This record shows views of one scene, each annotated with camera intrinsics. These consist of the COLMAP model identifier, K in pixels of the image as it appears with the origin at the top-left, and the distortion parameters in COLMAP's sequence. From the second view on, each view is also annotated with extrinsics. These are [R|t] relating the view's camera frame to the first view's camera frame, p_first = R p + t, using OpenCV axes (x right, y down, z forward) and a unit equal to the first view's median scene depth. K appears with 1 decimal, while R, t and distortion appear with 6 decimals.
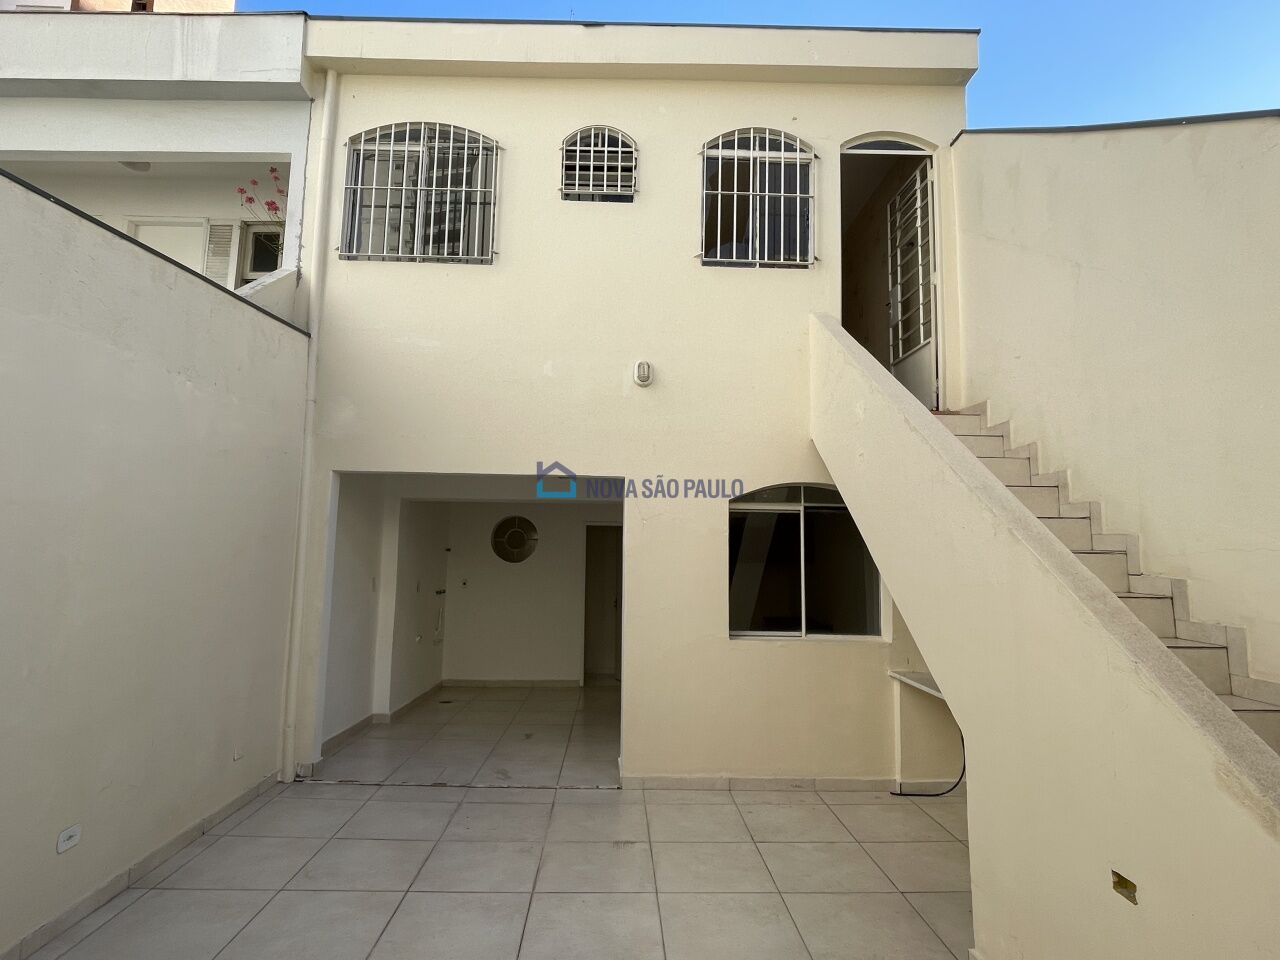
lens RADIAL K [[703.7, 0, 640.0], [0, 703.7, 480.0], [0, 0, 1]] dist [-0.000732, -0.001774]
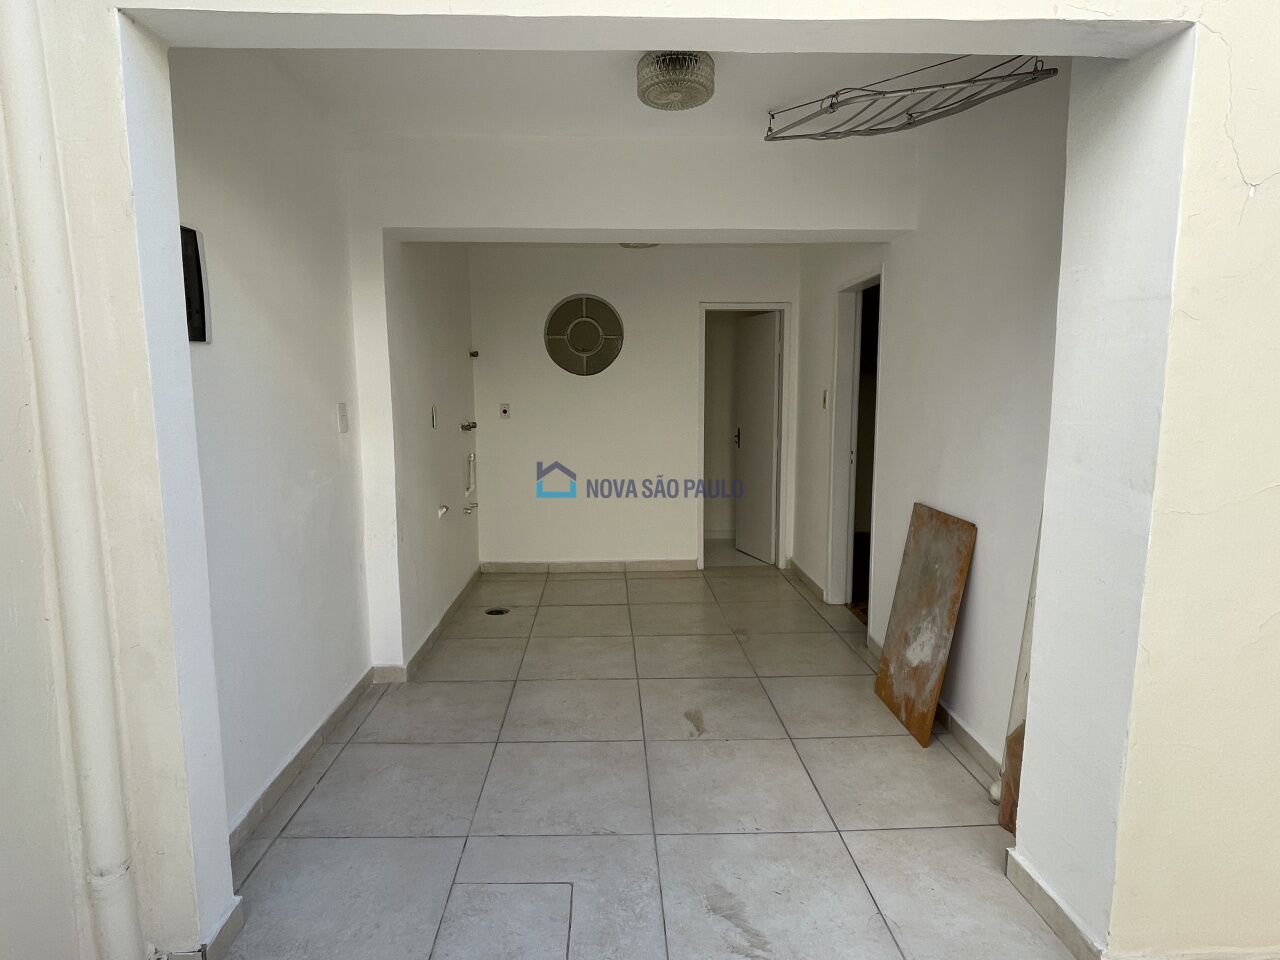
lens RADIAL K [[703.7, 0, 640.0], [0, 703.7, 480.0], [0, 0, 1]] dist [-0.000732, -0.001774]
pose [[0.999821, -0.016876, 0.008534, -0.183812], [0.014240, 0.968780, 0.247511, 0.074690], [-0.012445, -0.247345, 0.968847, 0.526479]]
